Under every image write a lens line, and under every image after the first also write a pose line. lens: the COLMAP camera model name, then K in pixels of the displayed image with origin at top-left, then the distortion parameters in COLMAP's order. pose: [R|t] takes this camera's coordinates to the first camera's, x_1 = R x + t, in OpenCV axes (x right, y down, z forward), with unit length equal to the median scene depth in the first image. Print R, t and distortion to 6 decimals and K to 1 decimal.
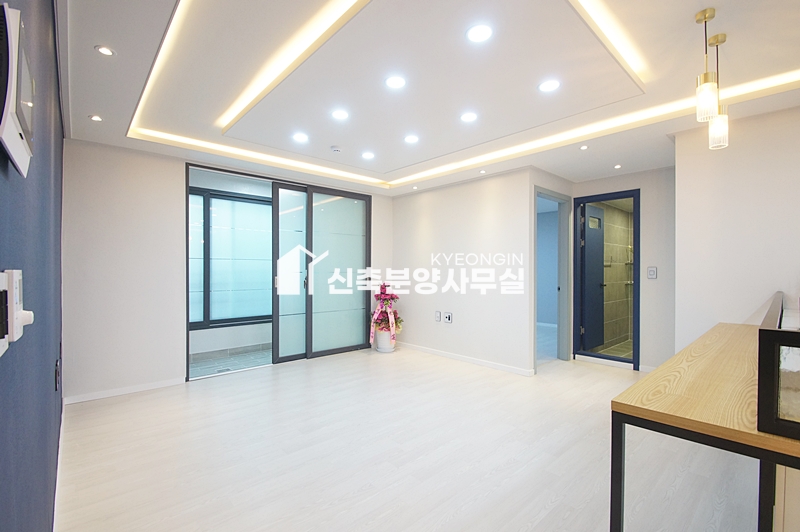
lens RADIAL K [[359.0, 0, 405.2], [0, 359.0, 269.7], [0, 0, 1]] dist [0.002689, -0.006316]
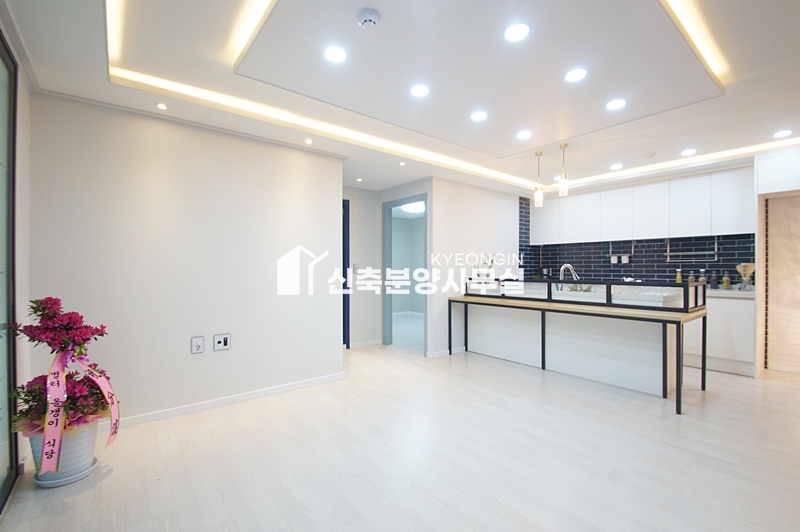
lens RADIAL K [[359.0, 0, 398.7], [0, 359.0, 268.5], [0, 0, 1]] dist [0.002689, -0.006316]
pose [[0.075377, -0.004619, 0.997144, -0.485186], [0.001295, 0.999989, 0.004534, 0.001557], [-0.997154, 0.000950, 0.075382, 0.650603]]
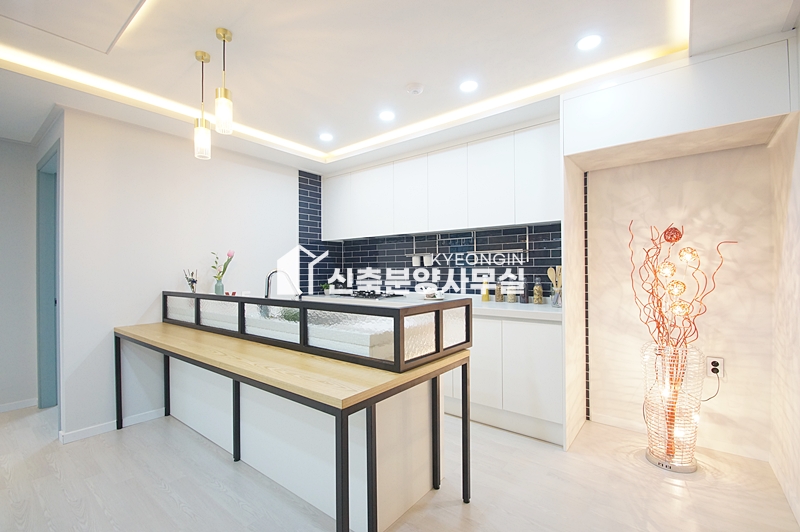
lens RADIAL K [[359.0, 0, 397.4], [0, 359.0, 268.1], [0, 0, 1]] dist [0.002689, -0.006316]
pose [[-0.144125, 0.006603, 0.989537, -0.107175], [0.005825, 0.999966, -0.005824, -0.000455], [-0.989542, 0.004924, -0.144158, 0.232986]]
